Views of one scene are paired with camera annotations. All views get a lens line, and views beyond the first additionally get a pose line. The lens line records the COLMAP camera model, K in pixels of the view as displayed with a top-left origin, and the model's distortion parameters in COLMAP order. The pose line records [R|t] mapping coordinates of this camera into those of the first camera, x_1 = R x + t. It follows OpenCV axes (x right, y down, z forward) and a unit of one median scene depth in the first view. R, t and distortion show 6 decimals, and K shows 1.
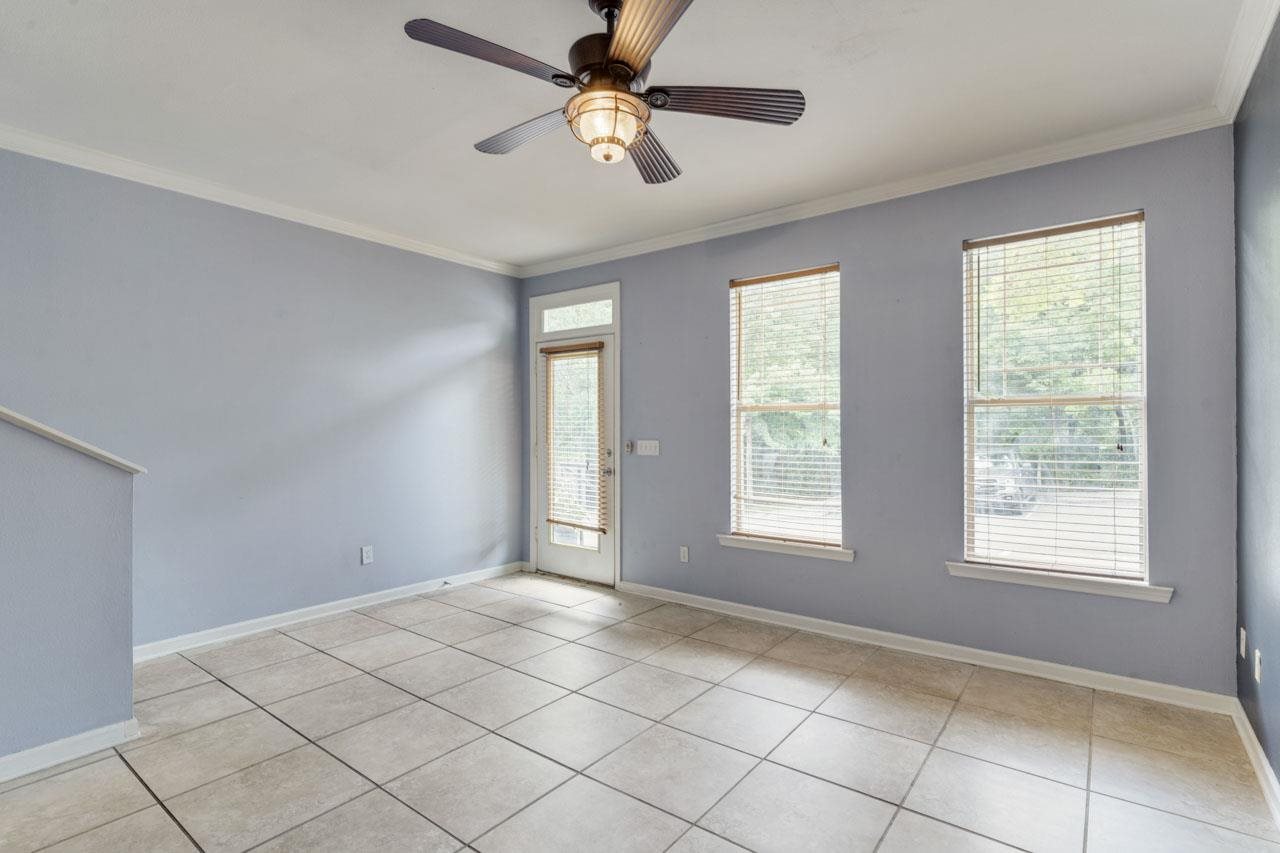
lens RADIAL K [[615.9, 0, 640.0], [0, 615.9, 426.5], [0, 0, 1]] dist [-0.000741, 0.000123]
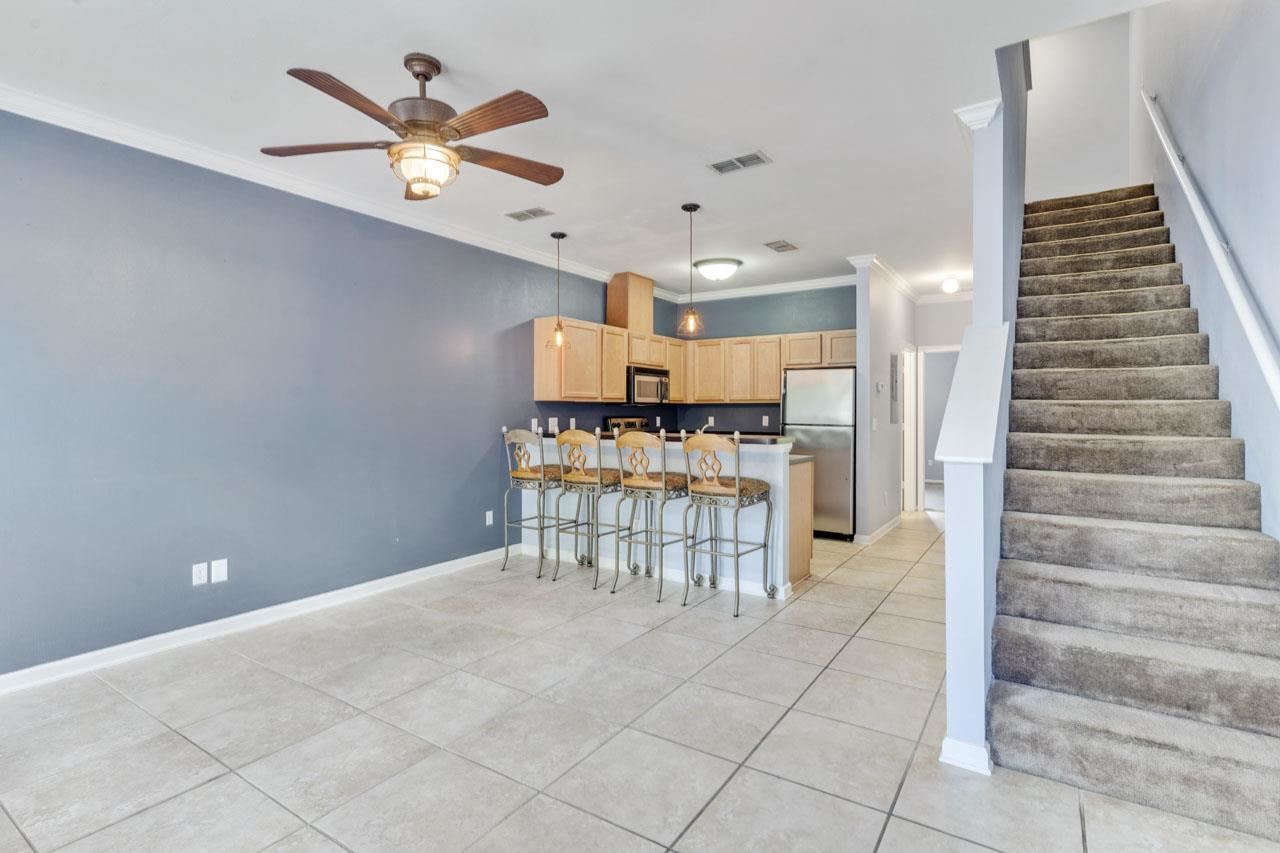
lens RADIAL K [[618.5, 0, 641.8], [0, 618.5, 410.2], [0, 0, 1]] dist [0.001832, 0.000711]
pose [[-0.997827, 0.001558, -0.065871, -0.252248], [0.002098, 0.999965, -0.008123, 0.007648], [0.065856, -0.008244, -0.997795, 1.434426]]
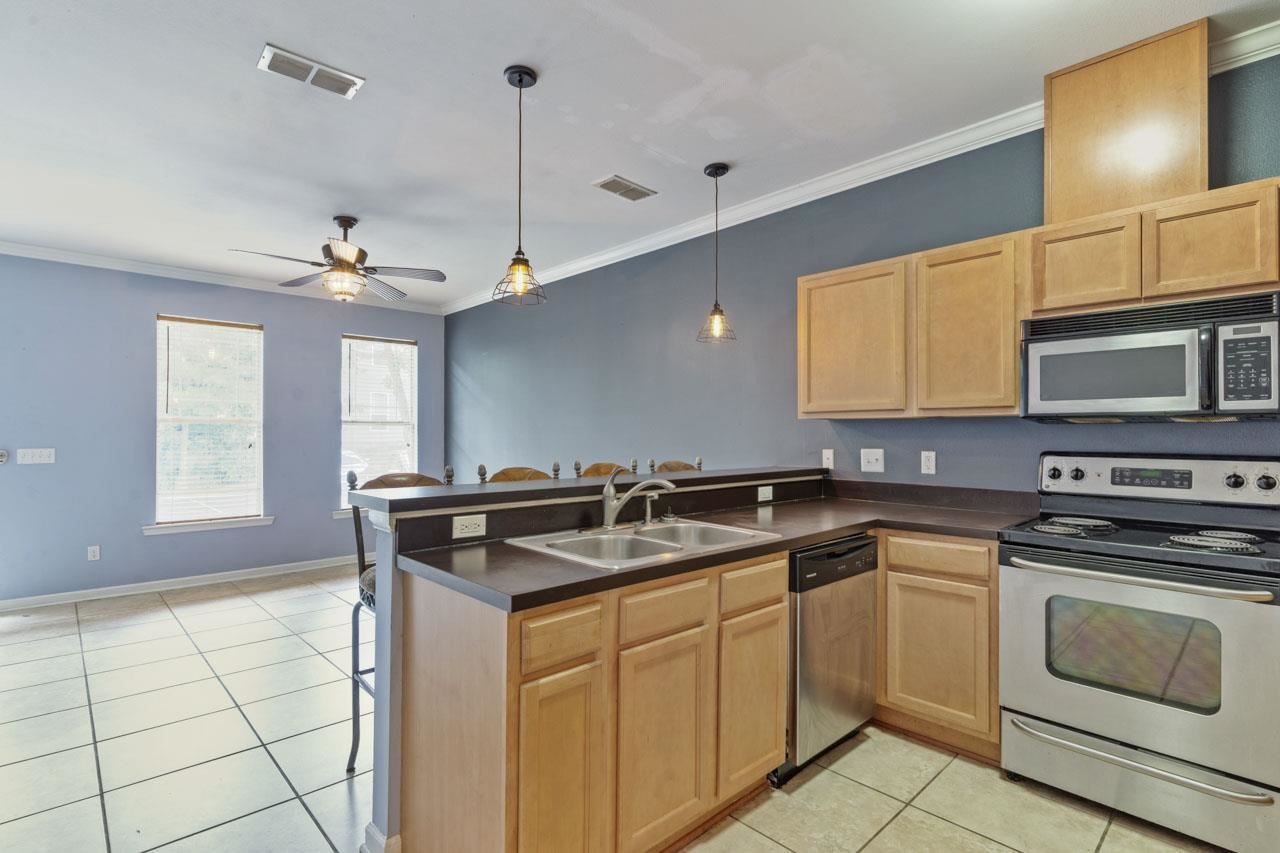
lens RADIAL K [[615.9, 0, 640.0], [0, 615.9, 426.5], [0, 0, 1]] dist [-0.000741, 0.000123]
pose [[0.164690, 0.015416, 0.986225, -1.164271], [-0.005894, 0.999875, -0.014645, -0.006394], [-0.986328, -0.003401, 0.164760, -0.173011]]
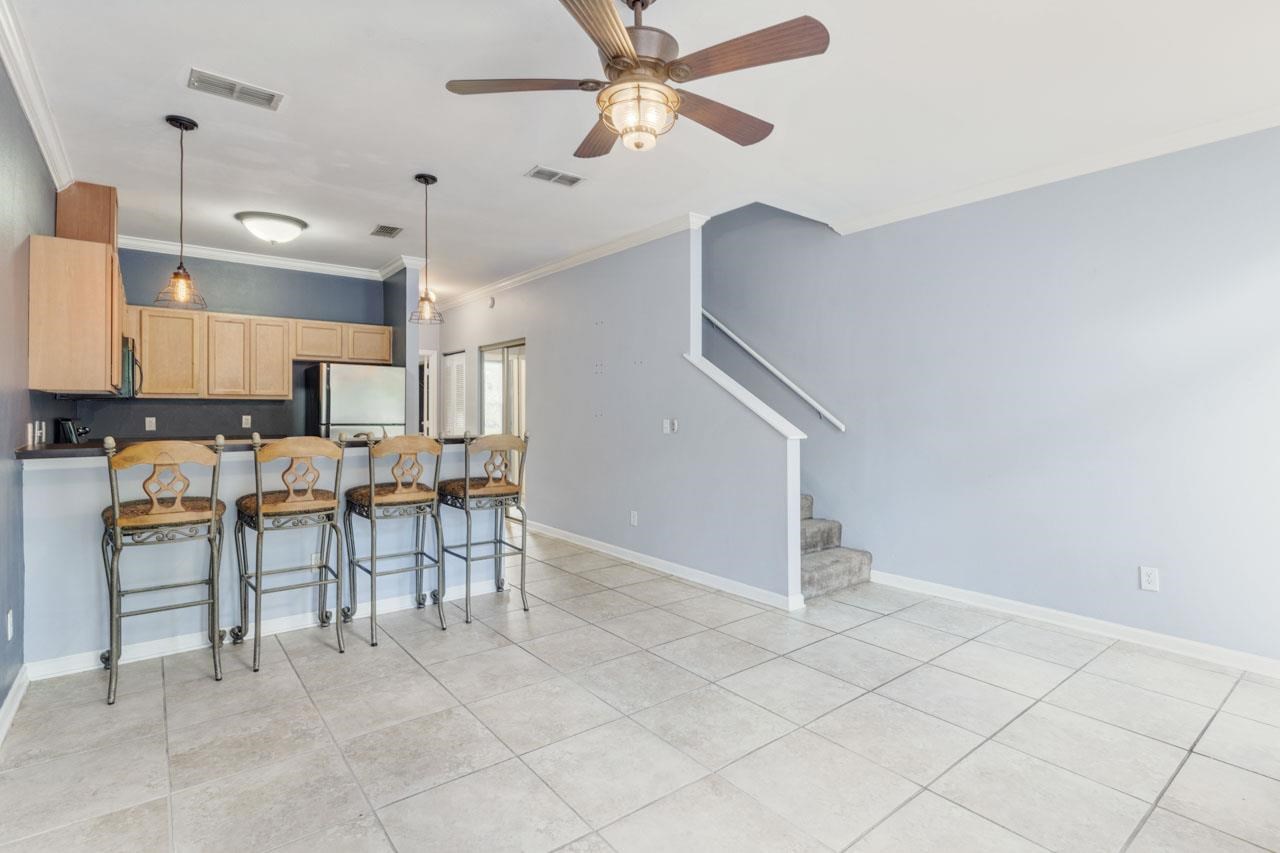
lens RADIAL K [[618.5, 0, 641.8], [0, 618.5, 410.2], [0, 0, 1]] dist [0.001832, 0.000711]
pose [[-0.248920, 0.000090, -0.968524, 0.600789], [0.002726, 0.999996, -0.000607, 0.001263], [0.968520, -0.002791, -0.248919, 0.793260]]
